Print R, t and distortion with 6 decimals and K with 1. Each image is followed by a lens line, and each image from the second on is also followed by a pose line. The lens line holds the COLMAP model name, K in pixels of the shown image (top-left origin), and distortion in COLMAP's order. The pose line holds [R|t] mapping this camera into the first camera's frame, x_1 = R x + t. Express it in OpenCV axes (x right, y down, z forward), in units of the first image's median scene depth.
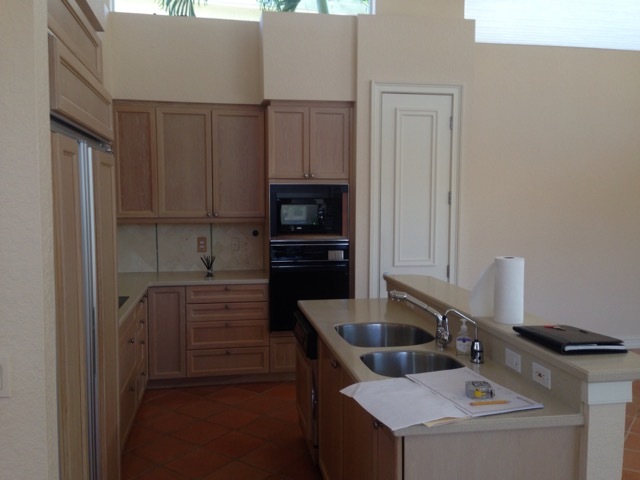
lens RADIAL K [[588.6, 0, 314.8], [0, 588.6, 237.7], [0, 0, 1]] dist [0.148665, -0.215238]
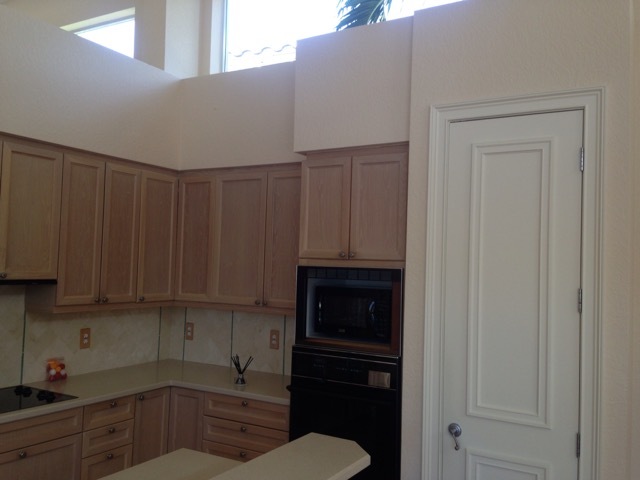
lens RADIAL K [[588.6, 0, 314.8], [0, 588.6, 237.7], [0, 0, 1]] dist [0.148665, -0.215238]
pose [[0.757398, -0.009335, -0.652886, 0.403218], [-0.075978, 0.991846, -0.102321, -0.050748], [0.648518, 0.127102, 0.750513, 0.455258]]
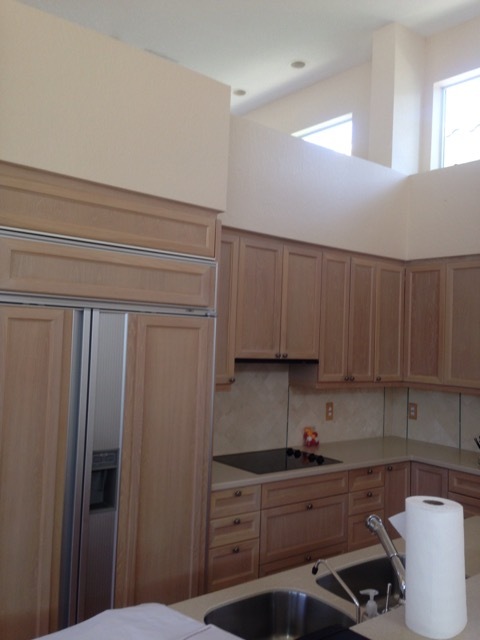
lens RADIAL K [[588.6, 0, 241.7], [0, 588.6, 316.4], [0, 0, 1]] dist [0.148665, -0.215238]
pose [[0.490830, -0.016012, -0.871108, 0.371090], [-0.101842, 0.991923, -0.075616, -0.037647], [0.865283, 0.125830, 0.485235, 0.296226]]
